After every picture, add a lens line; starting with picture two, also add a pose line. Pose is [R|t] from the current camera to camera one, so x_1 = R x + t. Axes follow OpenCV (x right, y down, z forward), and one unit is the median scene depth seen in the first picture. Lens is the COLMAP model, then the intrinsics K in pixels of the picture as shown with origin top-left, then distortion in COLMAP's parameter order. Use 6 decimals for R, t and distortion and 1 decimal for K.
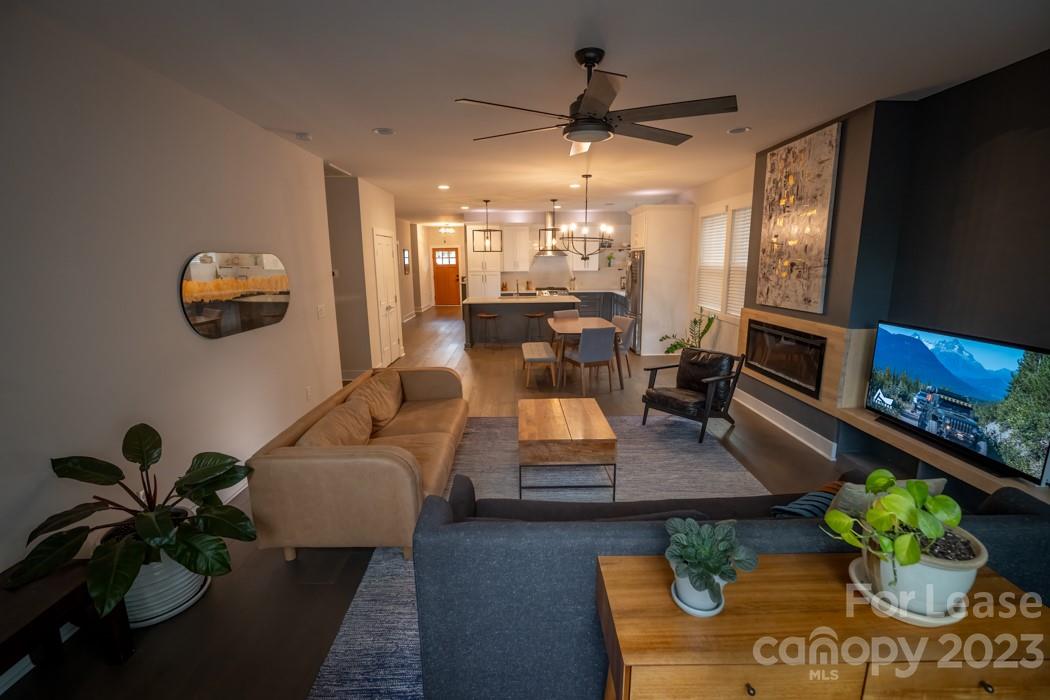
lens RADIAL K [[453.0, 0, 525.5], [0, 453.0, 351.0], [0, 0, 1]] dist [-0.016831, 0.003158]
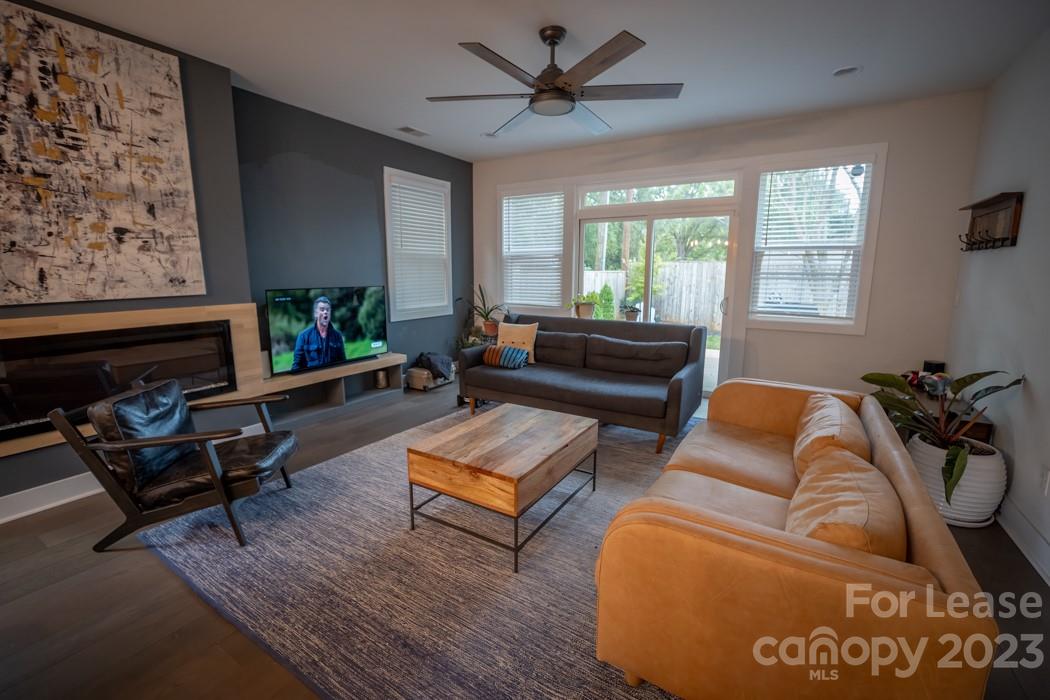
lens RADIAL K [[453.0, 0, 525.5], [0, 453.0, 349.3], [0, 0, 1]] dist [-0.016831, 0.003158]
pose [[-0.840337, -0.090784, 0.534407, -0.251804], [0.109393, 0.937189, 0.331225, -0.173026], [-0.530911, 0.336801, -0.777624, 1.192375]]
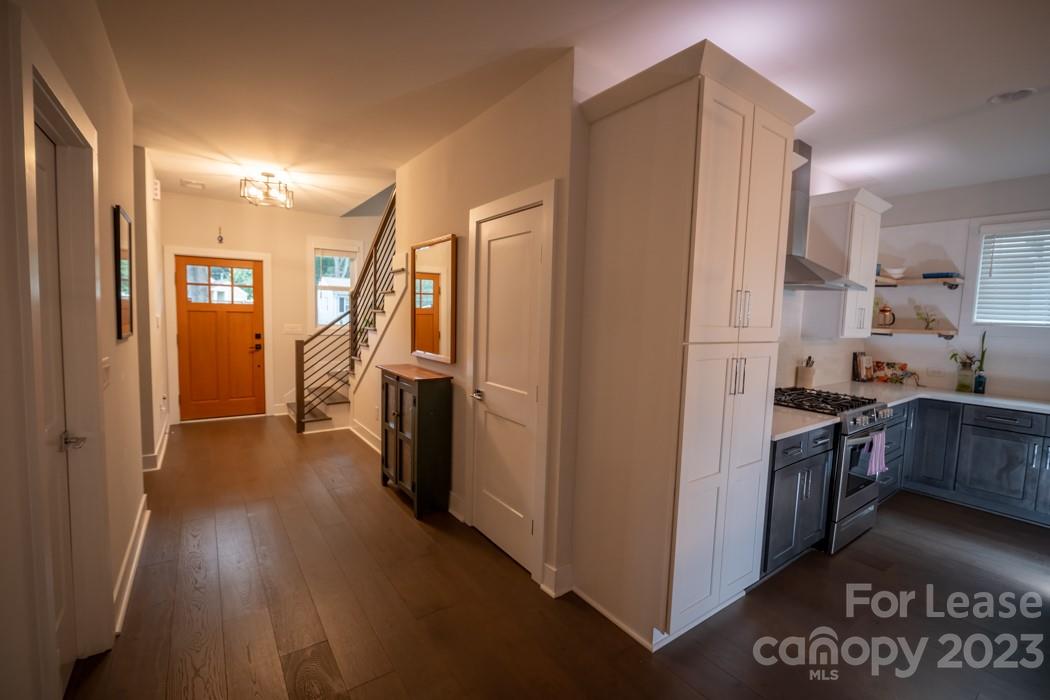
lens RADIAL K [[453.0, 0, 531.9], [0, 453.0, 349.0], [0, 0, 1]] dist [-0.016831, 0.003158]
pose [[0.819397, -0.010053, 0.573138, -0.664665], [0.077292, 0.992653, -0.093090, -0.391254], [-0.567991, 0.120576, 0.814154, 2.165861]]
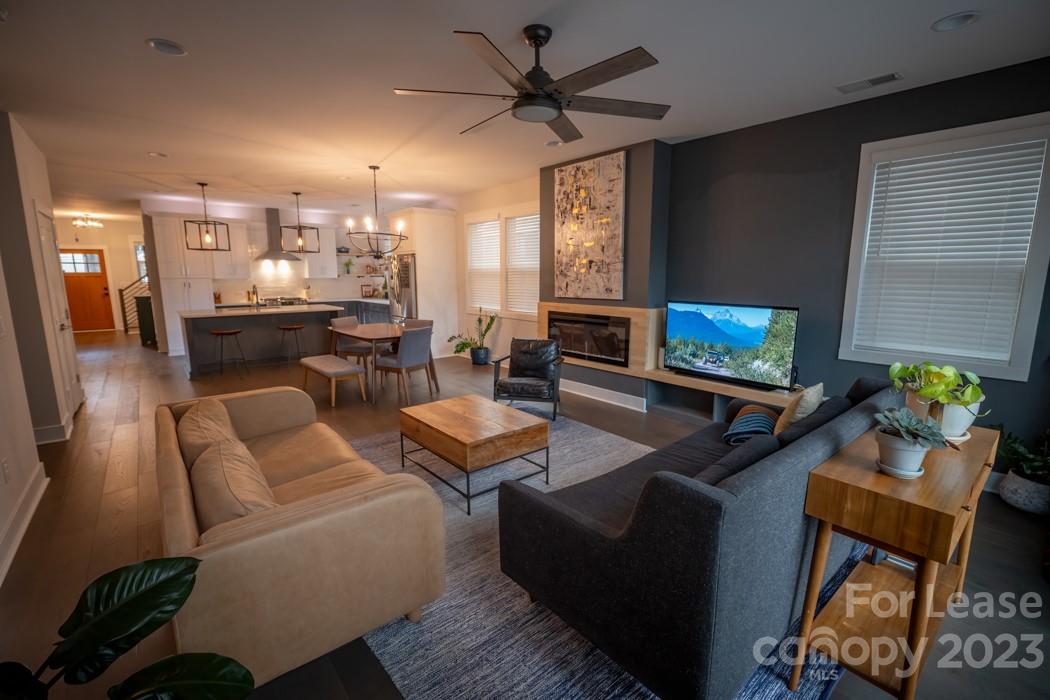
lens RADIAL K [[453.0, 0, 526.0], [0, 453.0, 351.3], [0, 0, 1]] dist [-0.016831, 0.003158]
pose [[0.776418, -0.096073, 0.622853, -0.314858], [0.116906, 0.993115, 0.007456, 0.017791], [-0.619281, 0.067026, 0.782304, 0.157937]]
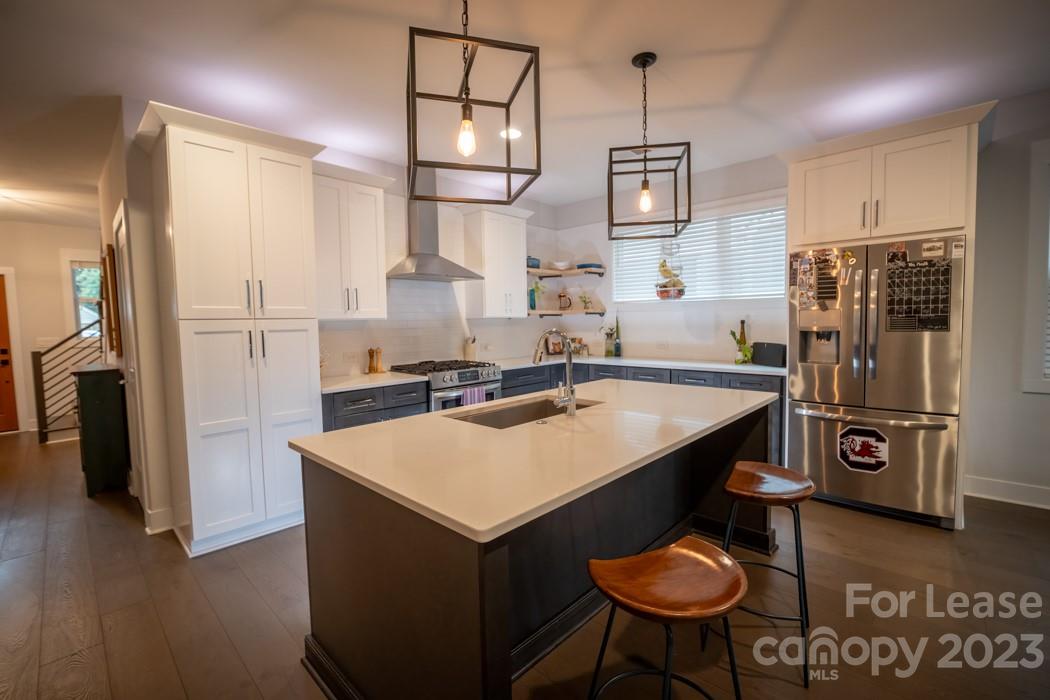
lens RADIAL K [[453.0, 0, 529.4], [0, 453.0, 348.0], [0, 0, 1]] dist [-0.016831, 0.003158]
pose [[0.703915, -0.048191, 0.708647, -0.398873], [0.156199, 0.983775, -0.088255, -0.269899], [-0.692896, 0.172814, 0.700021, 1.727566]]
